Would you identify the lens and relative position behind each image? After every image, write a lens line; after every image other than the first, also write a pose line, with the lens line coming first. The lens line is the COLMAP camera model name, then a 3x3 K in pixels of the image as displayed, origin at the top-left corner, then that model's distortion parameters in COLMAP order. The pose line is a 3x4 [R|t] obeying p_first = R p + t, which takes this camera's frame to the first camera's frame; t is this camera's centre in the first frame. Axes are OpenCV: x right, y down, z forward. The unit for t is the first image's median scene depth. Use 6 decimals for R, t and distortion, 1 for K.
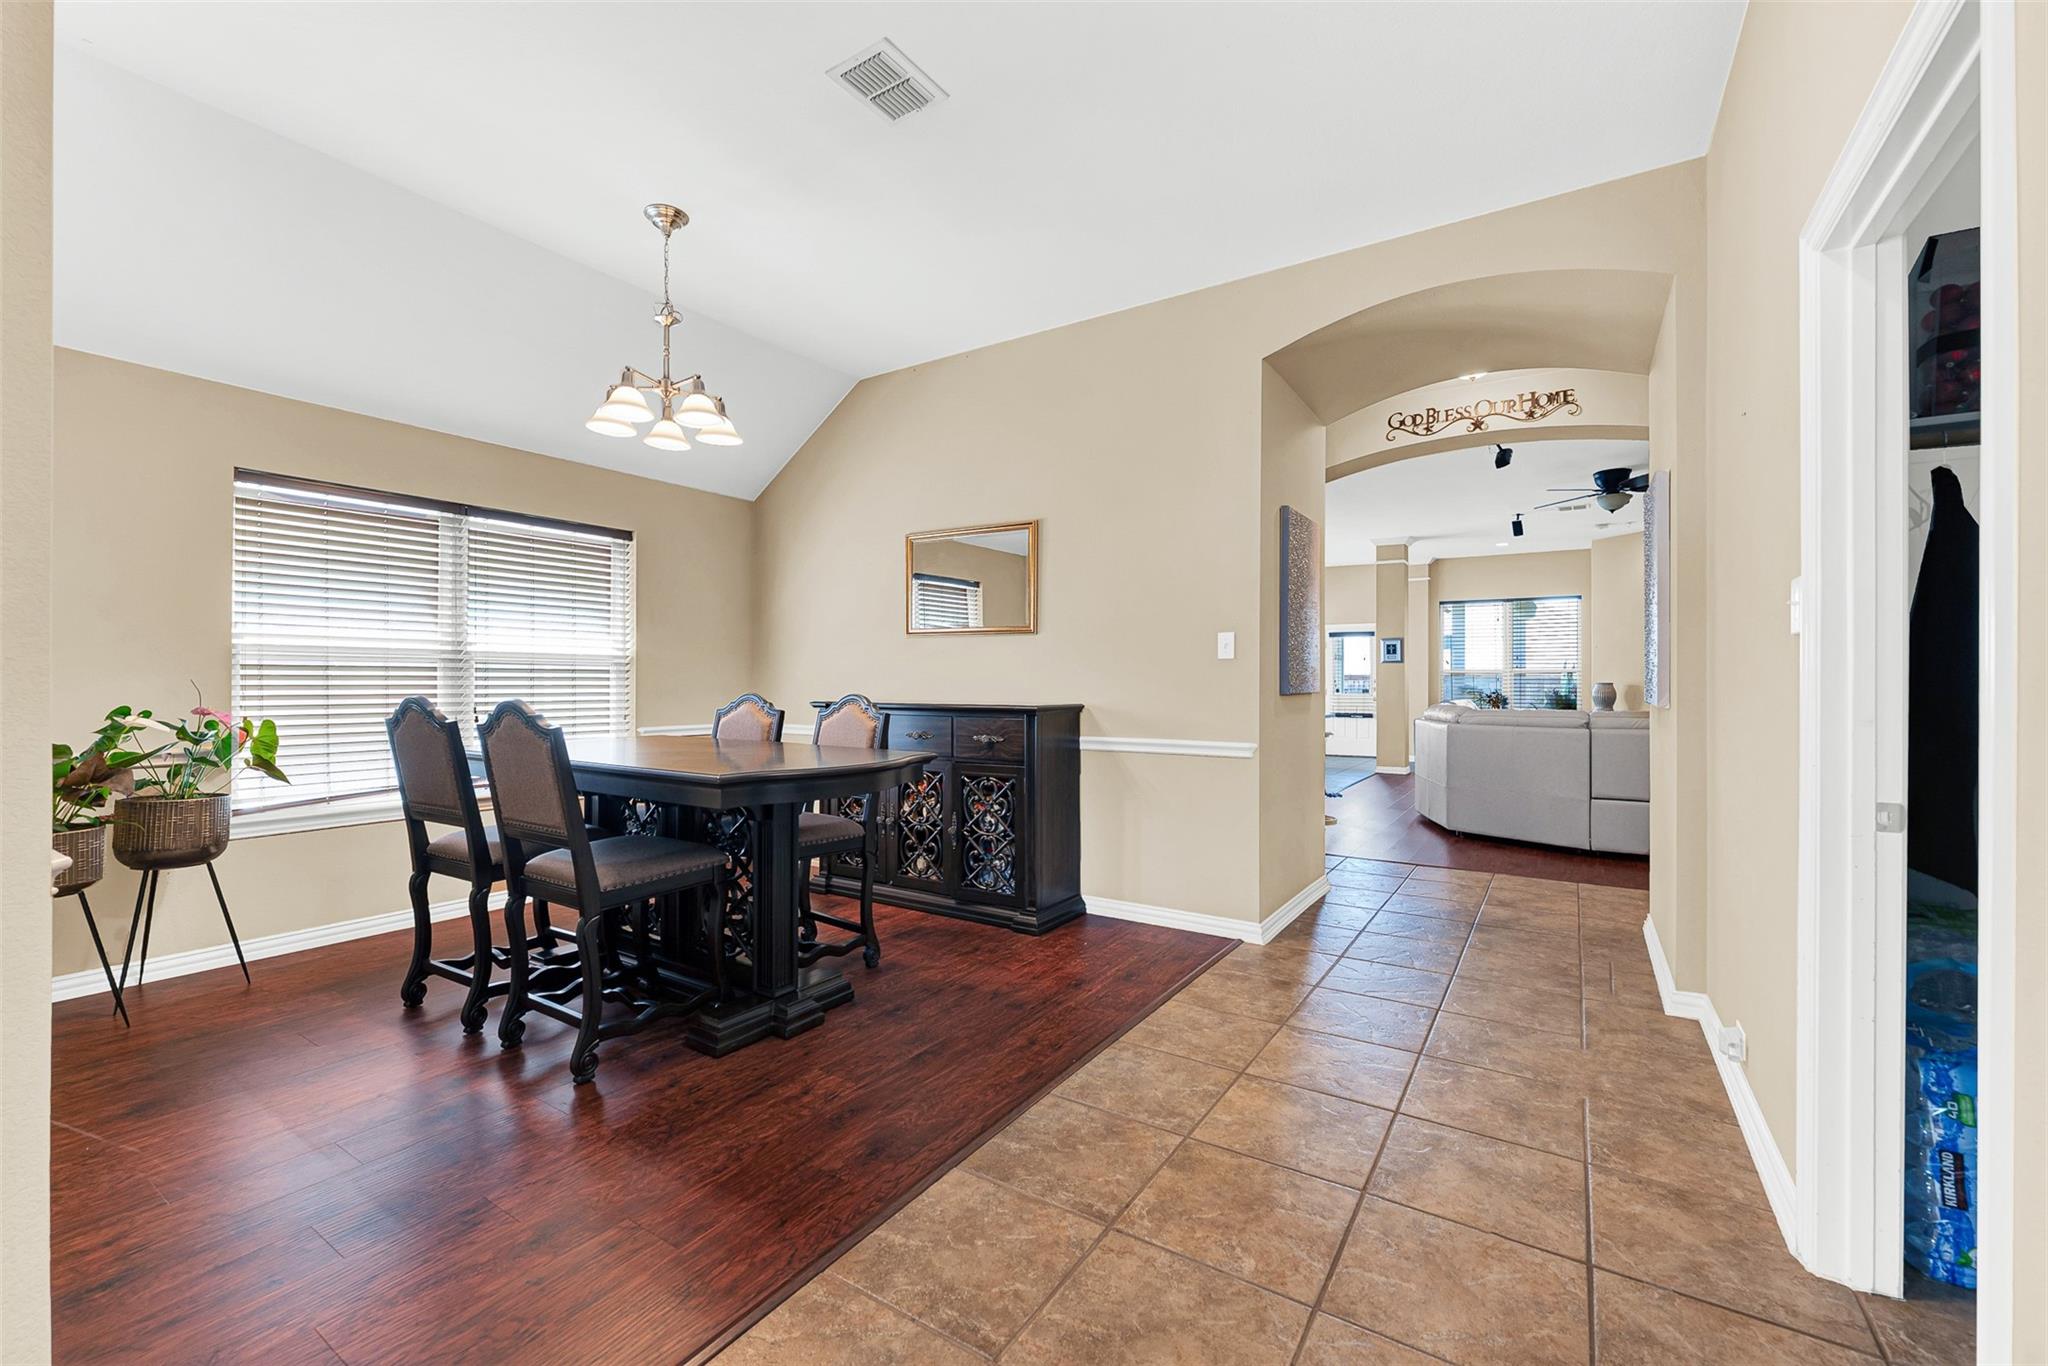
lens RADIAL K [[835.7, 0, 1025.8], [0, 835.7, 678.4], [0, 0, 1]] dist [0.000392, 0.000173]
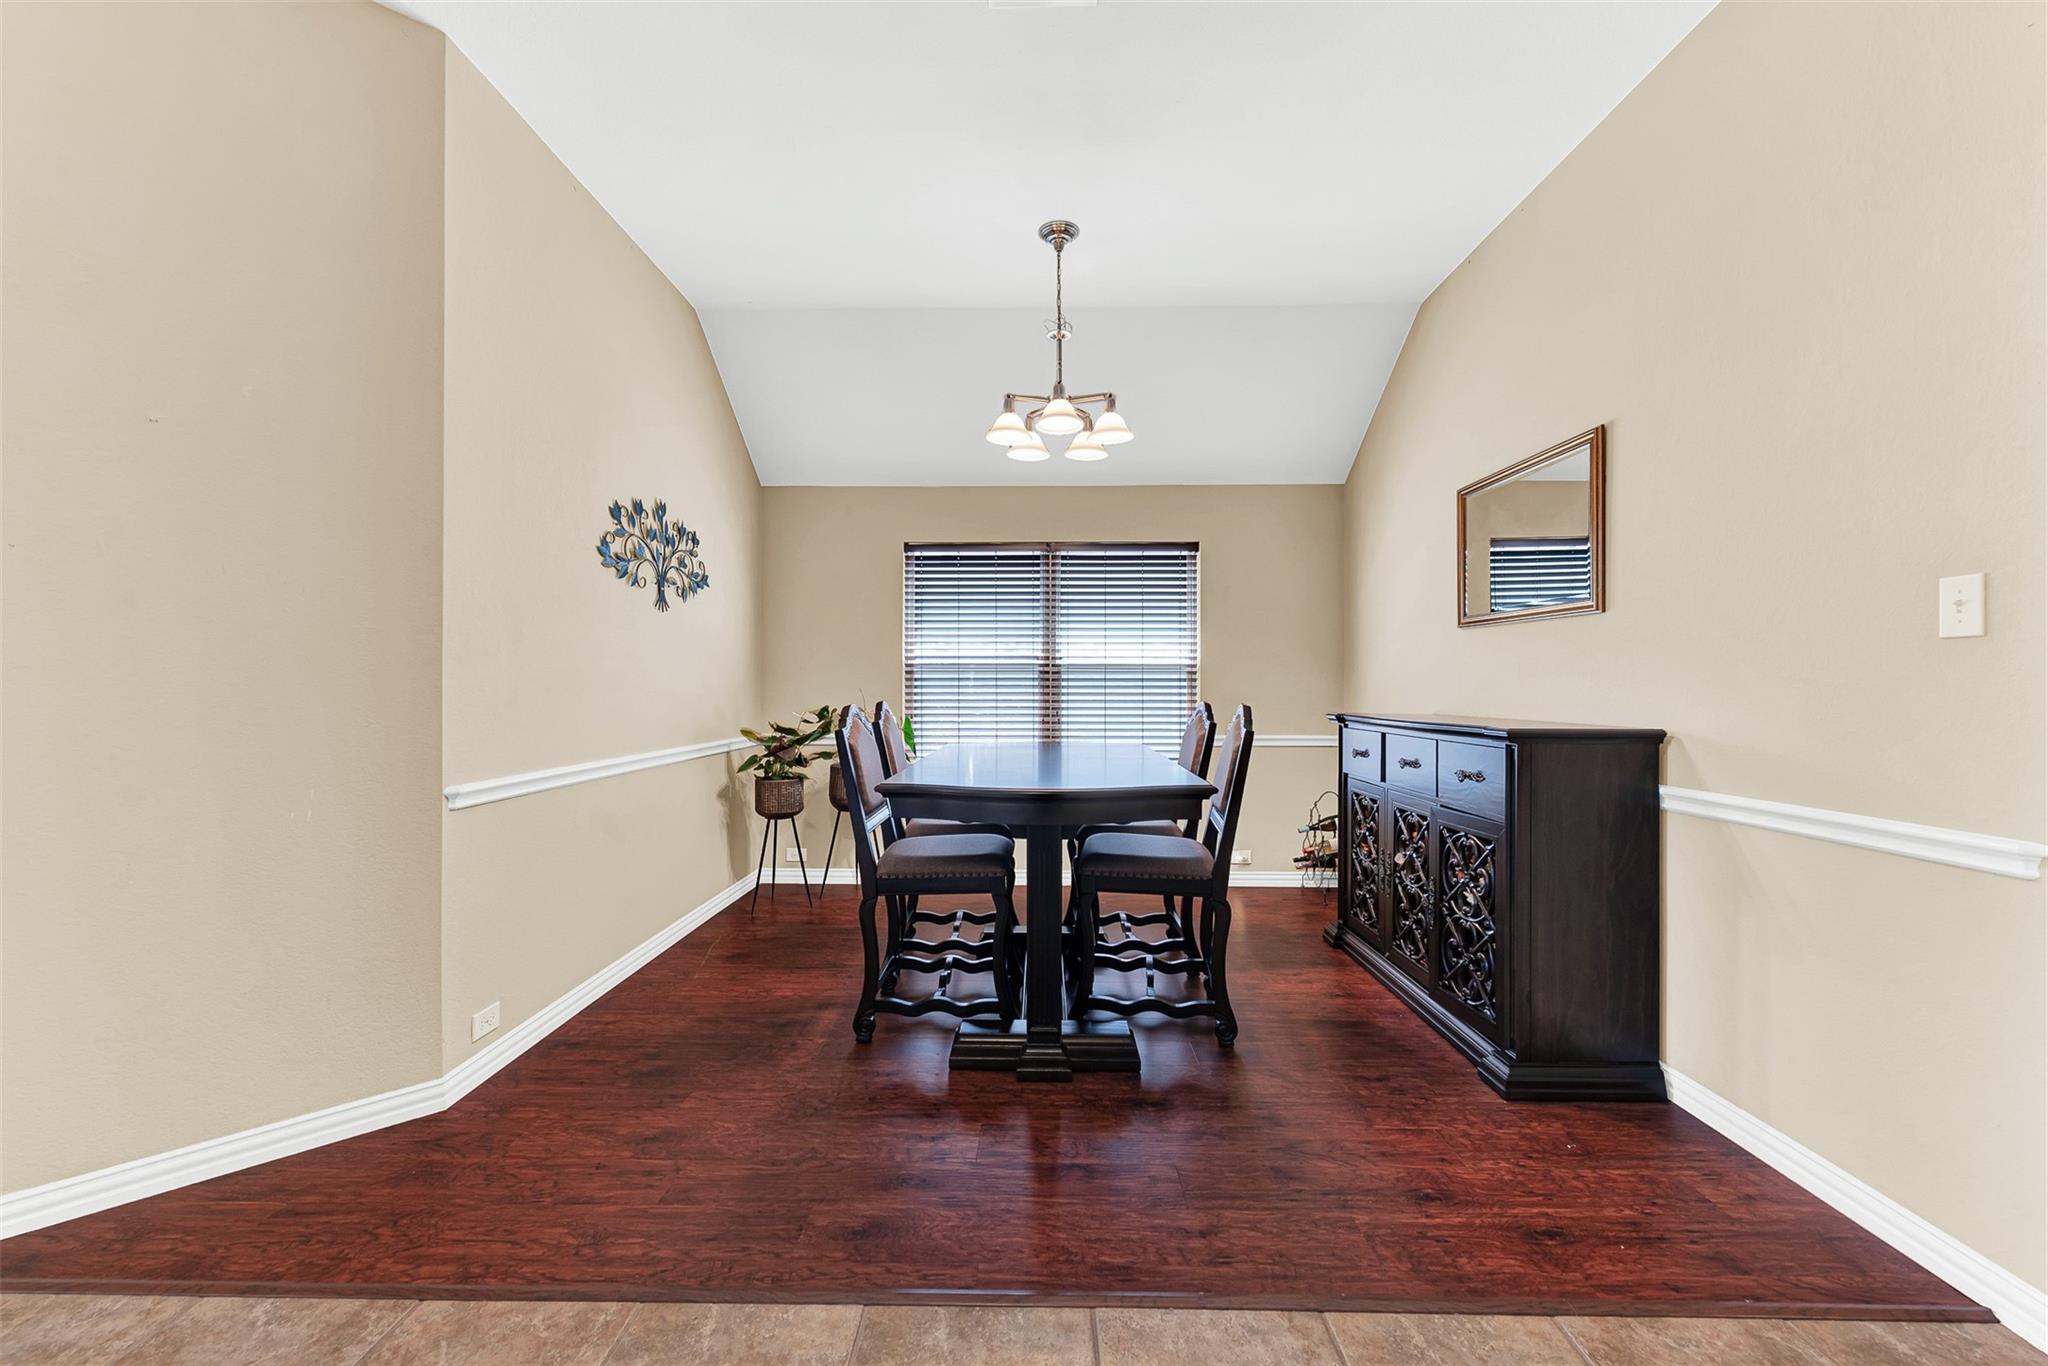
lens RADIAL K [[823.2, 0, 1024.0], [0, 823.2, 683.0], [0, 0, 1]] dist [-0.007265, 0.000367]
pose [[0.533918, -0.006689, -0.845510, 0.335204], [0.001425, 0.999974, -0.007011, 0.002838], [0.845535, 0.002538, 0.533914, 0.368754]]
